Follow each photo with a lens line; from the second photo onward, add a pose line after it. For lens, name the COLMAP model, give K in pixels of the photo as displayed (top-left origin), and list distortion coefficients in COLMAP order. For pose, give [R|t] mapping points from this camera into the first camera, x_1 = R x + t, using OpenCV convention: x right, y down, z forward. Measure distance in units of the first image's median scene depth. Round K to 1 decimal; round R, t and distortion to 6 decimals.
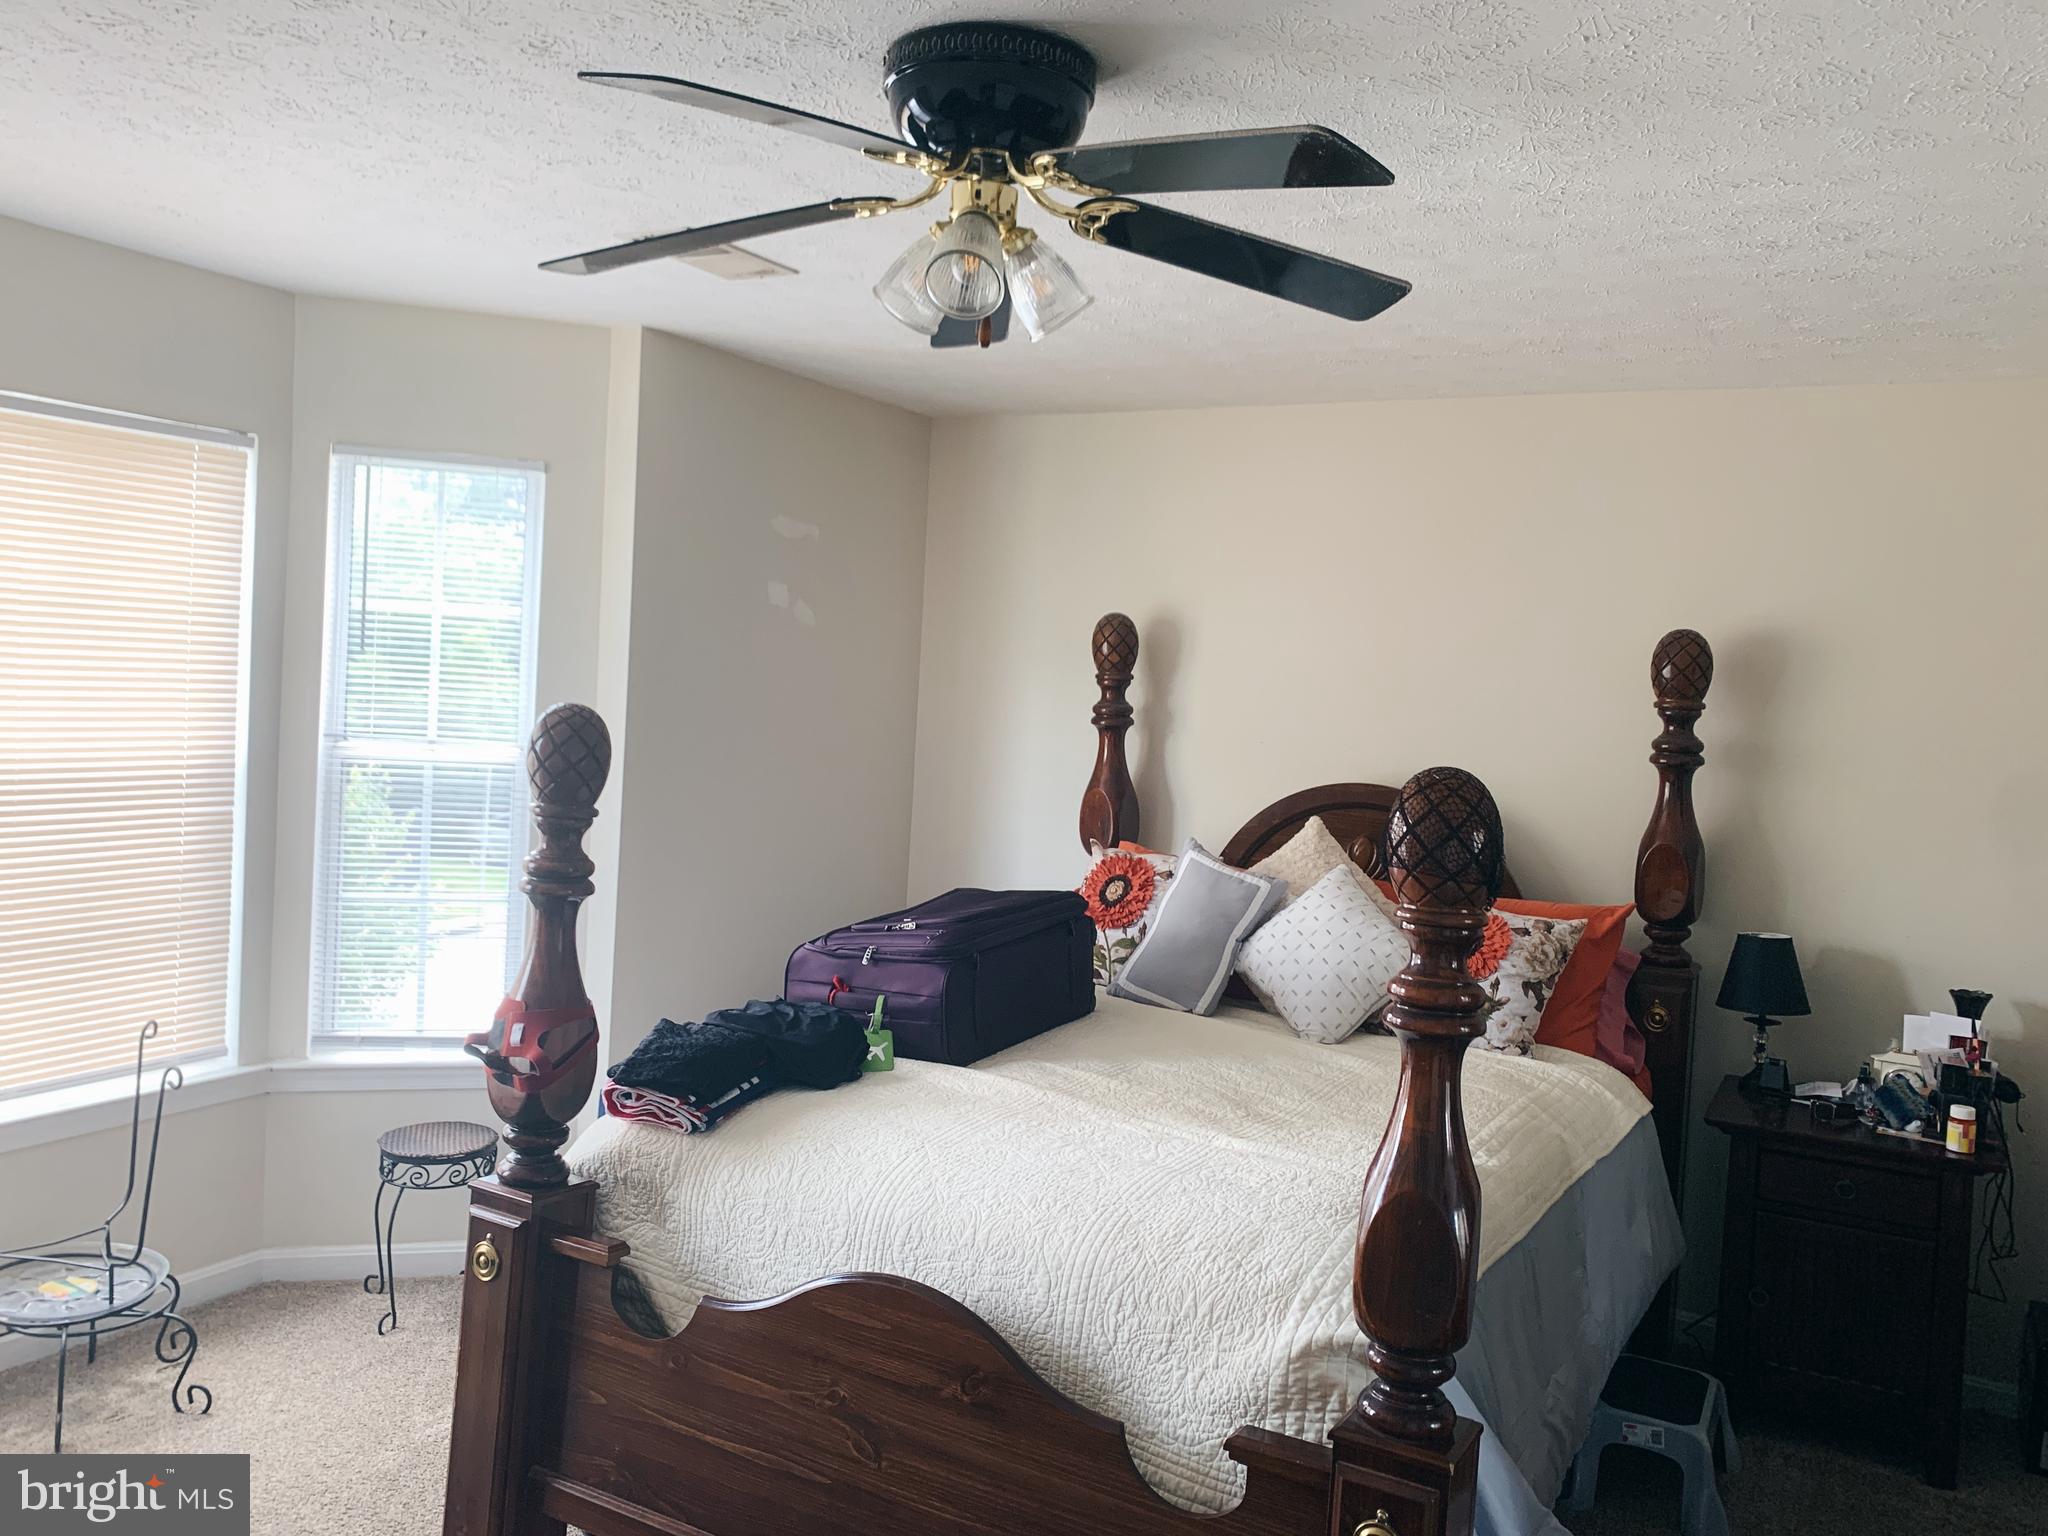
lens RADIAL K [[1587.0, 0, 1024.7], [0, 1587.0, 742.1], [0, 0, 1]] dist [0.003602, 0.001944]
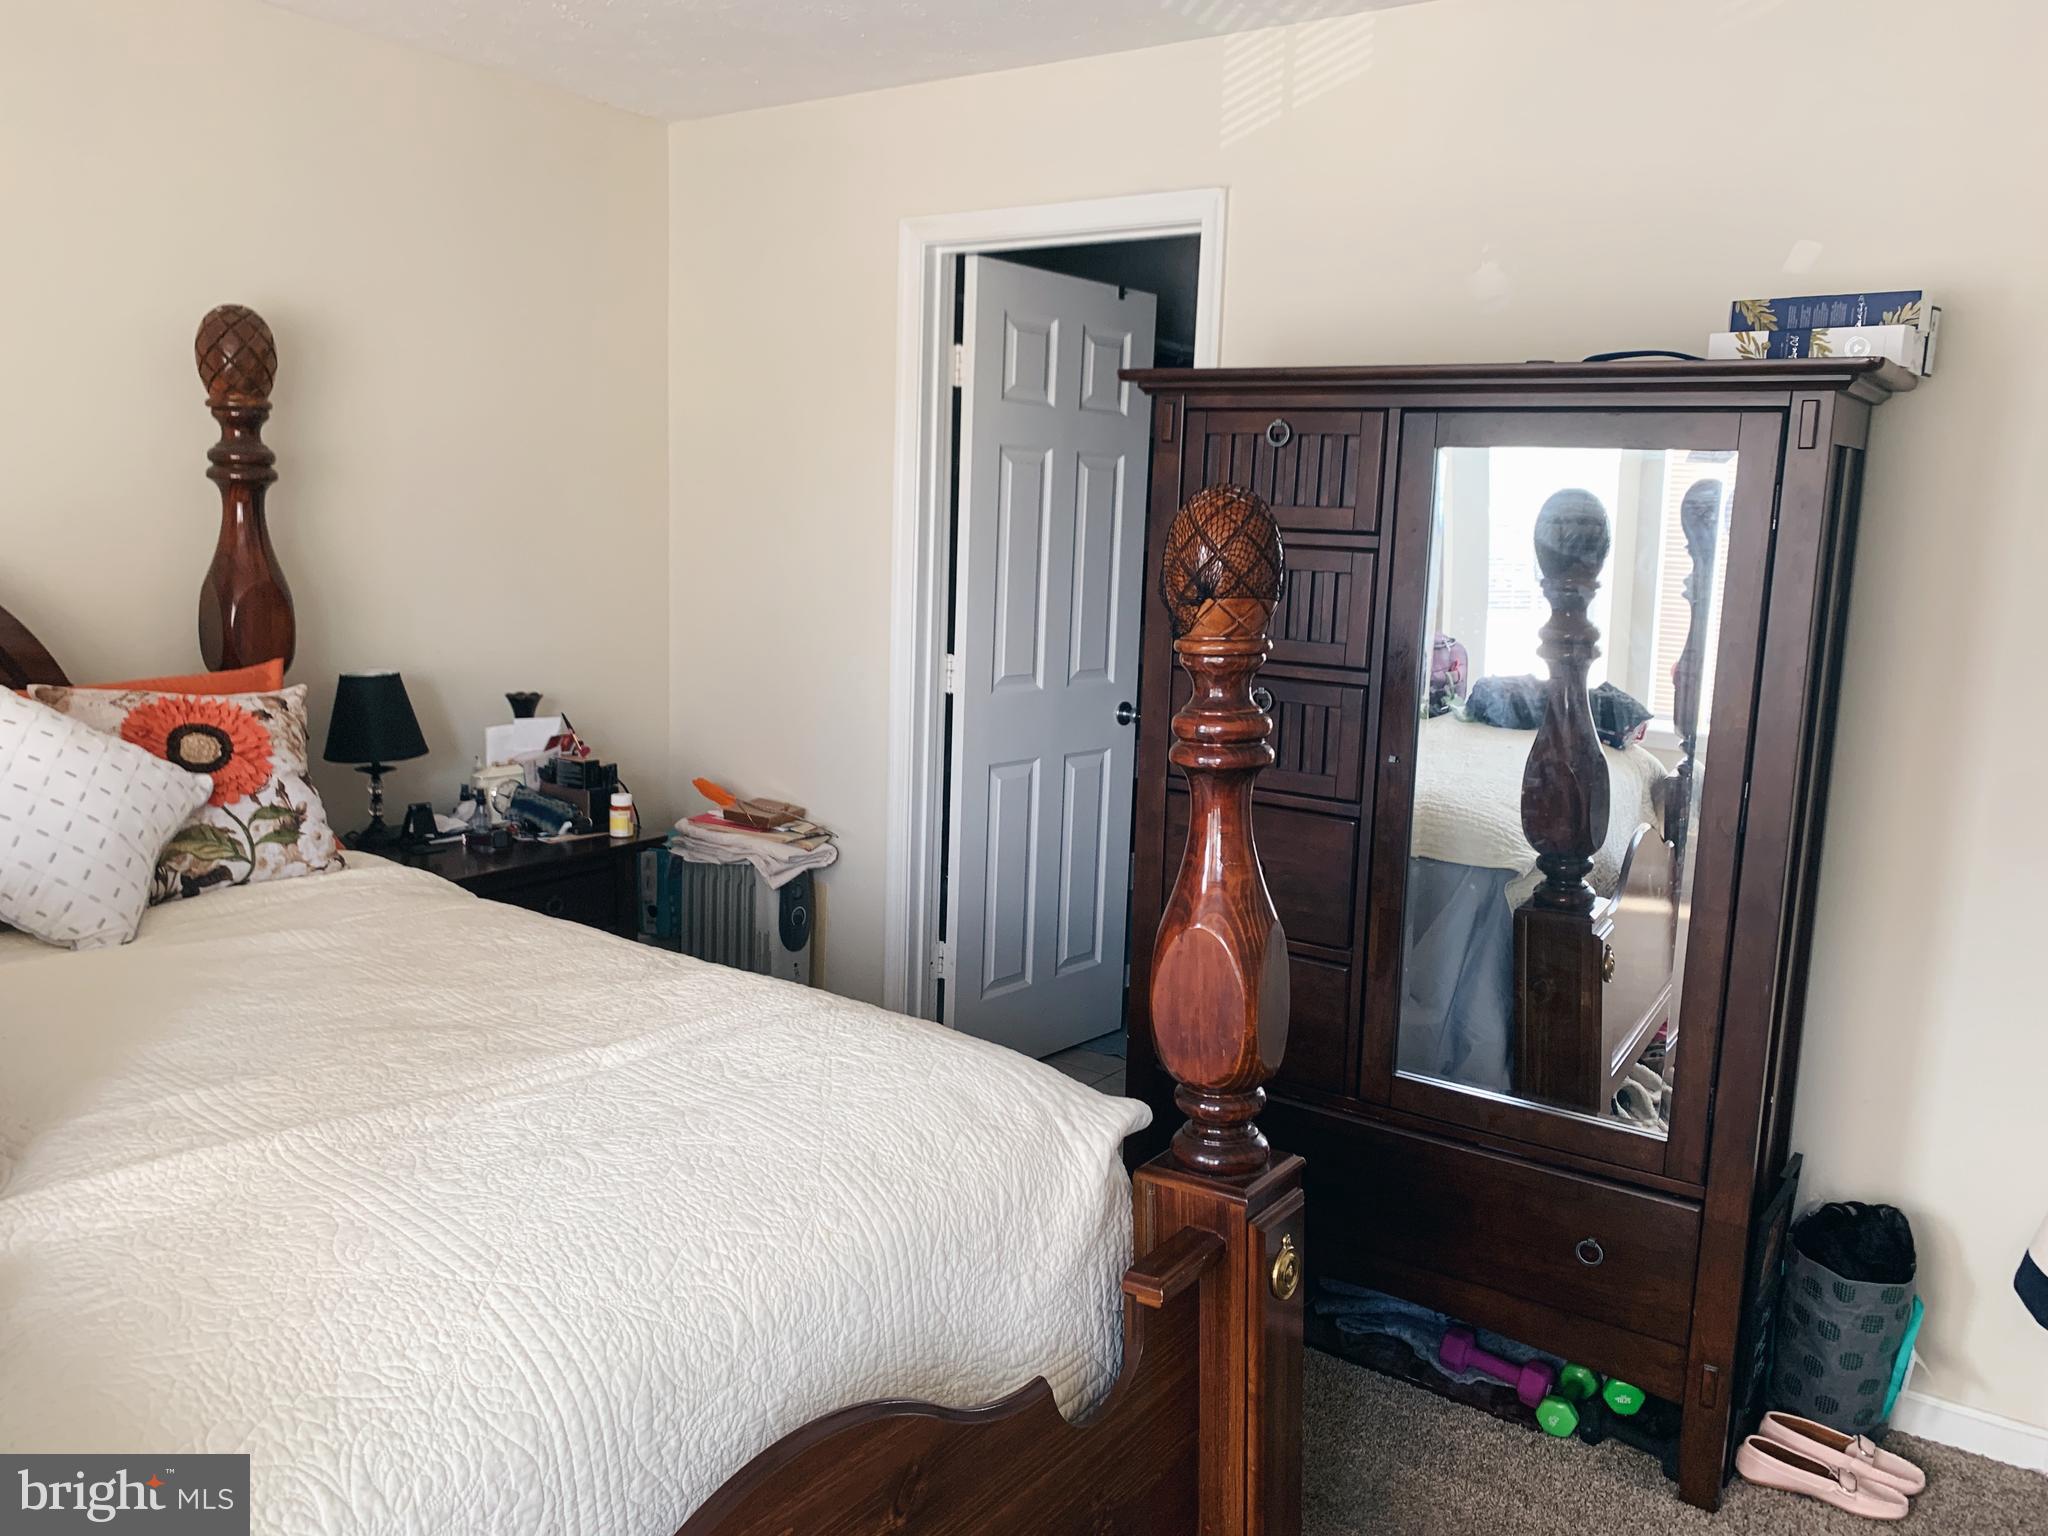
lens RADIAL K [[1587.0, 0, 1024.7], [0, 1587.0, 742.1], [0, 0, 1]] dist [0.003602, 0.001944]
pose [[0.078421, -0.195779, 0.977507, -0.384211], [0.007412, 0.980615, 0.195806, -0.010800], [-0.996893, -0.008110, 0.078352, 0.585774]]
